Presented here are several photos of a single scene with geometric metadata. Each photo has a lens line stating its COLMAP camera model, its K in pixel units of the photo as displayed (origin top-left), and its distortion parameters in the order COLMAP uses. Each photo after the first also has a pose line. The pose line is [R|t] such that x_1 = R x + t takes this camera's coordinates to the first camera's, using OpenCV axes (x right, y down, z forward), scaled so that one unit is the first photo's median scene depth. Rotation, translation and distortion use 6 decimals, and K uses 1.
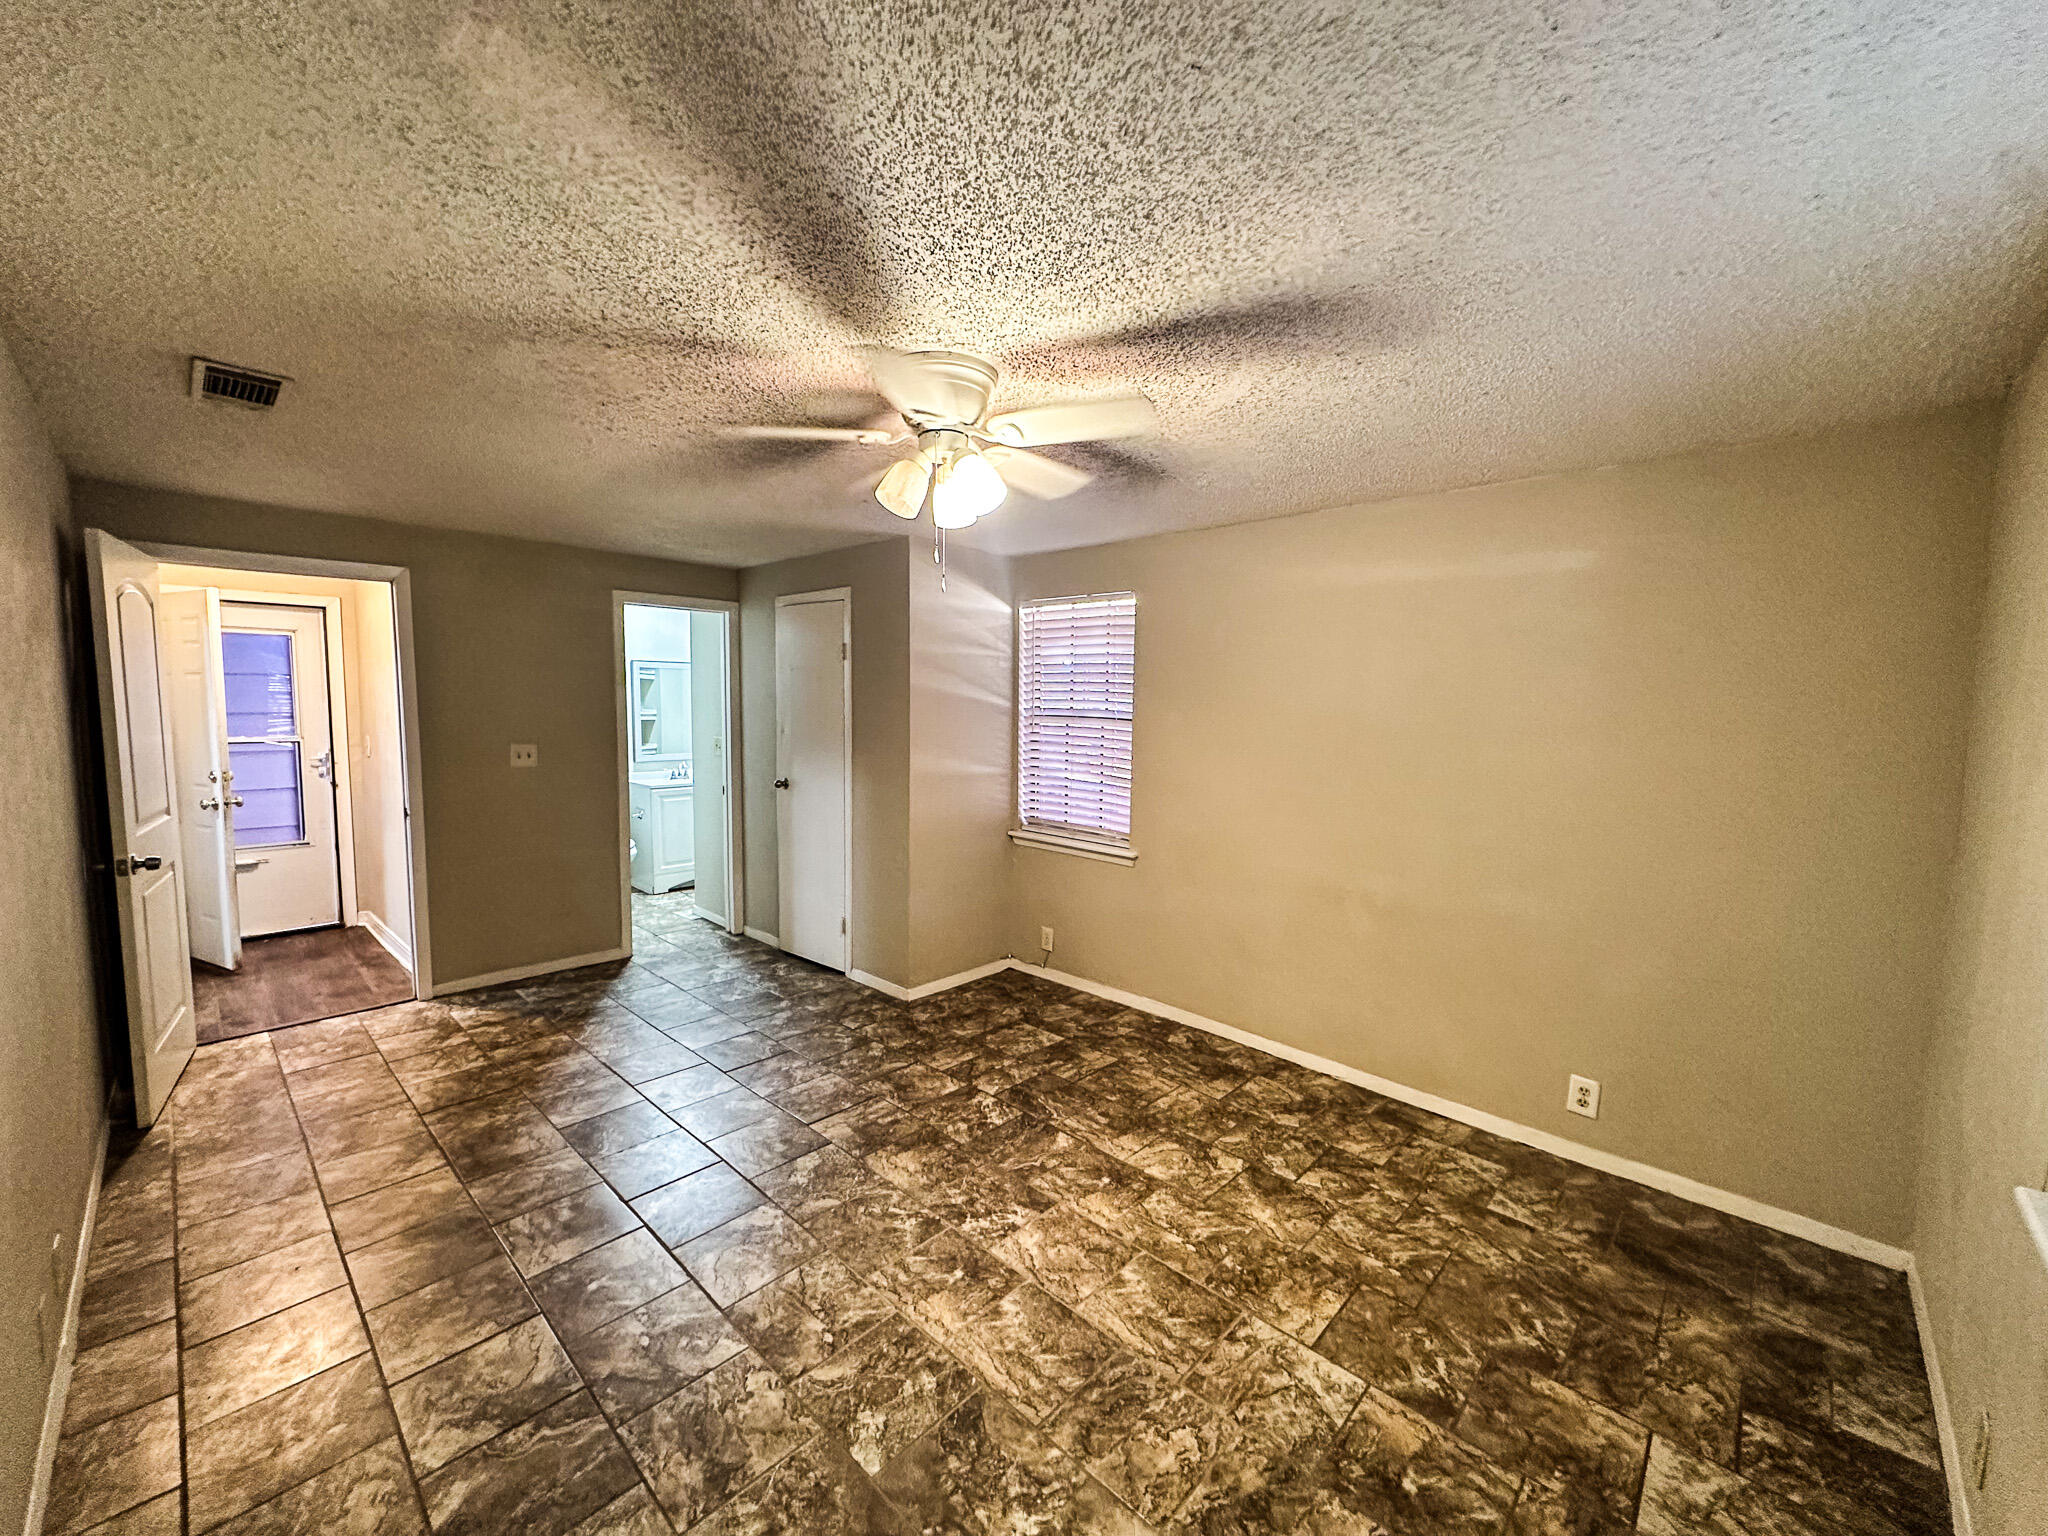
lens RADIAL K [[809.9, 0, 1027.6], [0, 809.9, 768.5], [0, 0, 1]] dist [-0.003057, 0.001595]
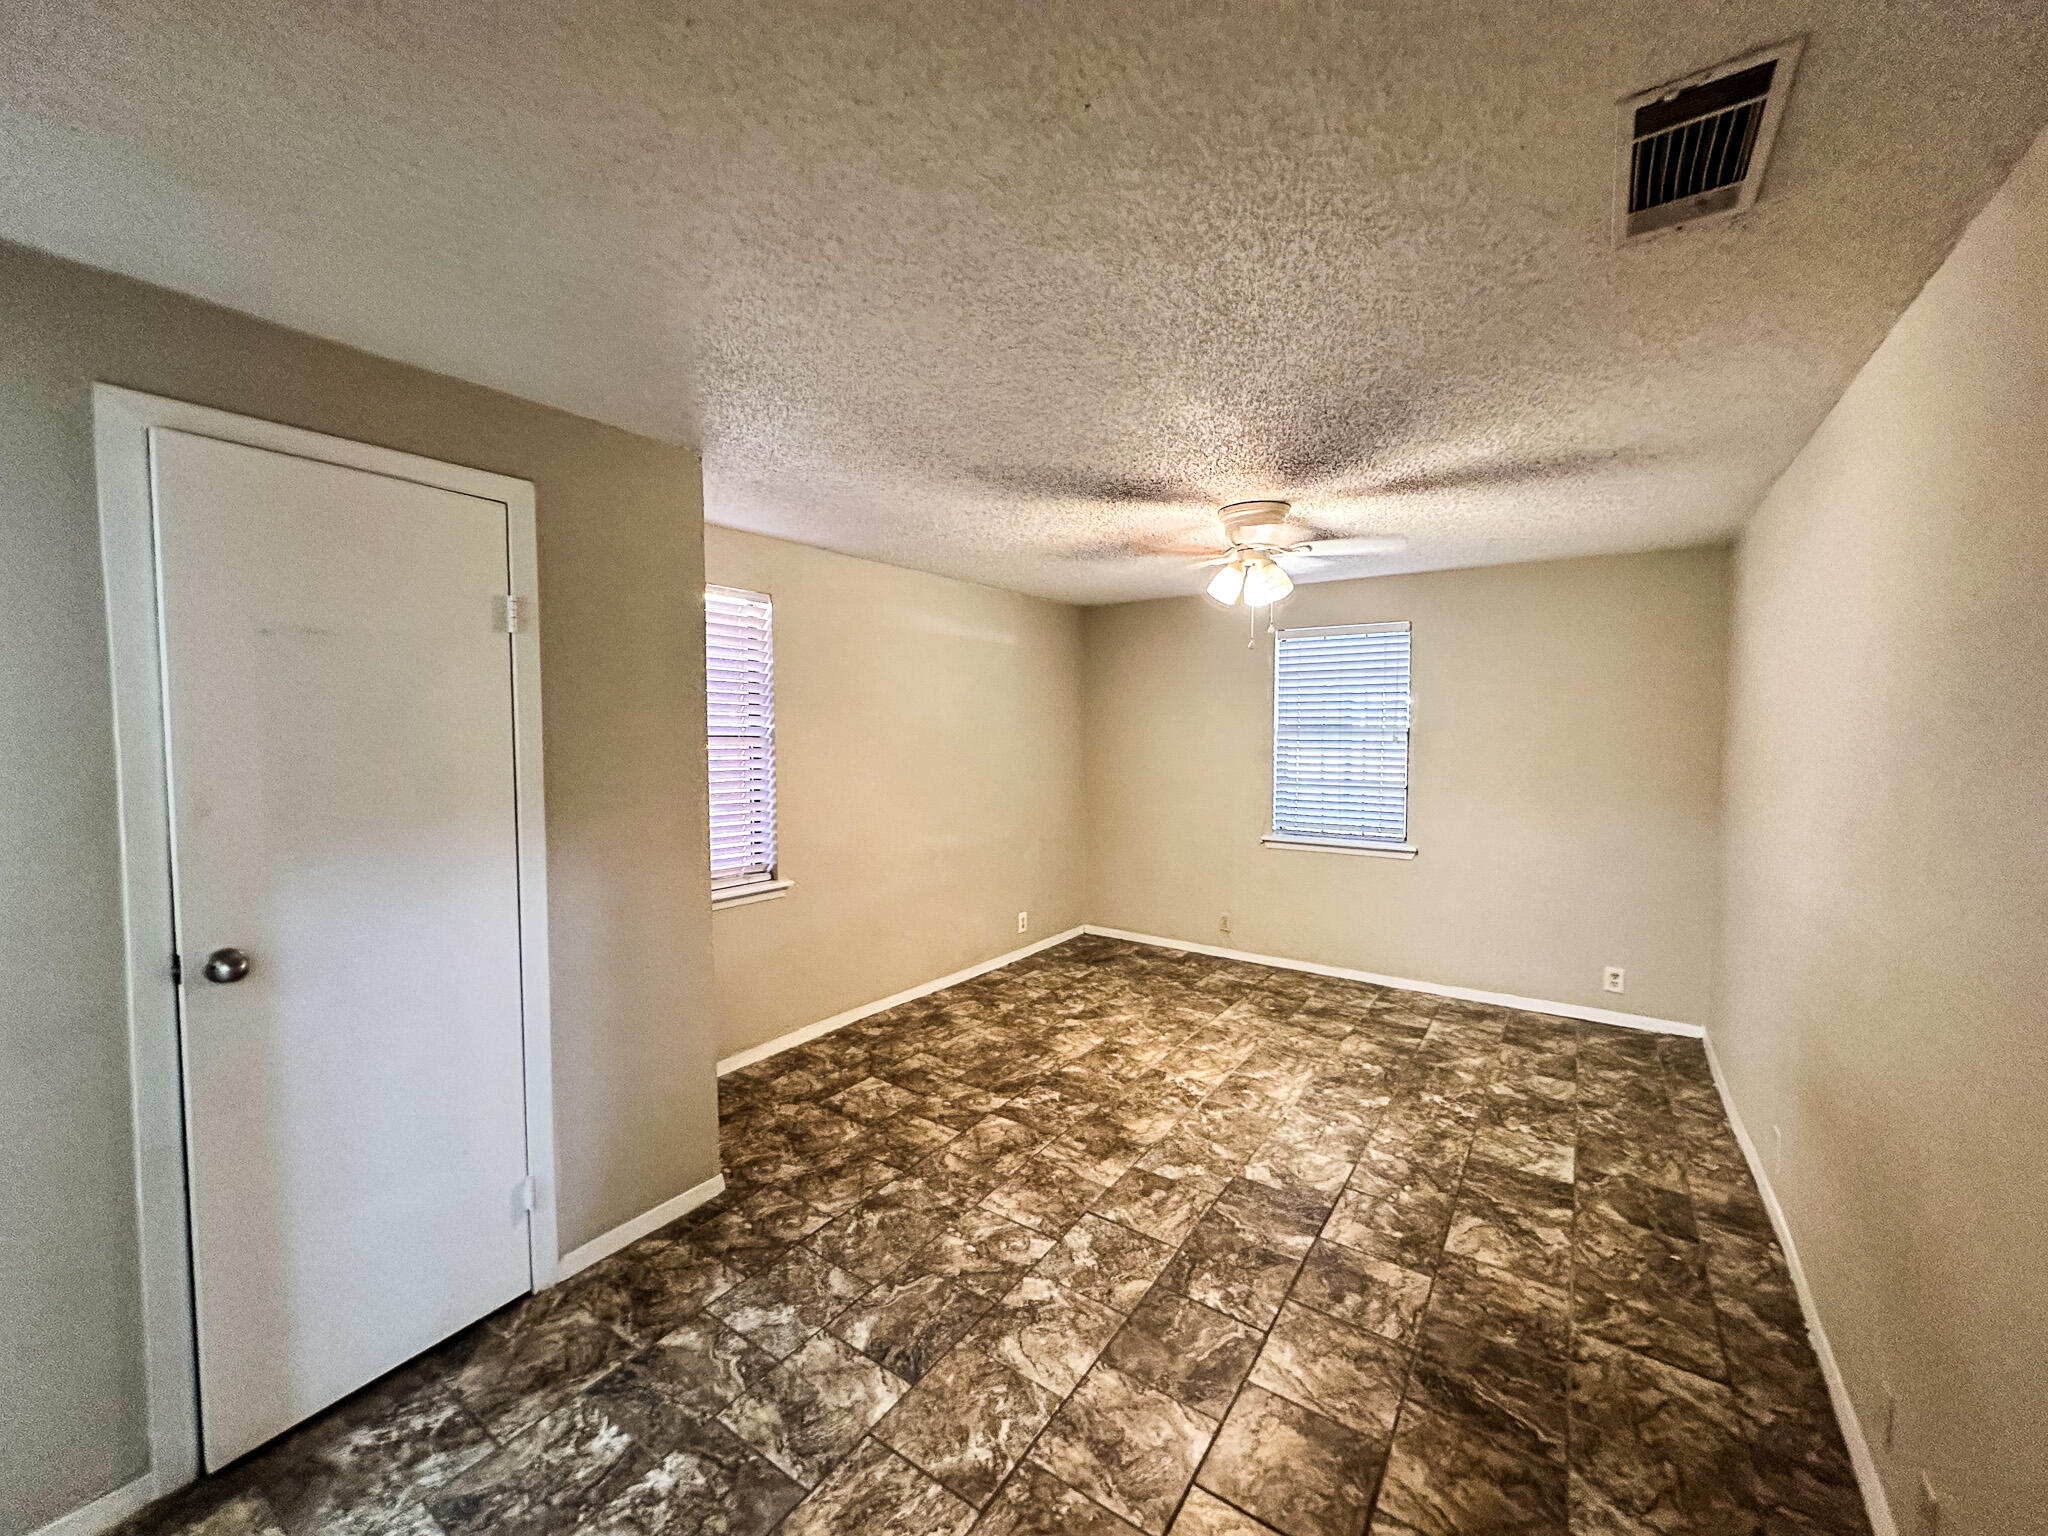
lens RADIAL K [[809.9, 0, 1026.3], [0, 809.9, 767.8], [0, 0, 1]] dist [-0.003057, 0.001595]
pose [[-0.147794, -0.072353, 0.986368, -1.133856], [0.076139, 0.993528, 0.084287, -0.112433], [-0.986083, 0.087558, -0.141329, 1.194446]]
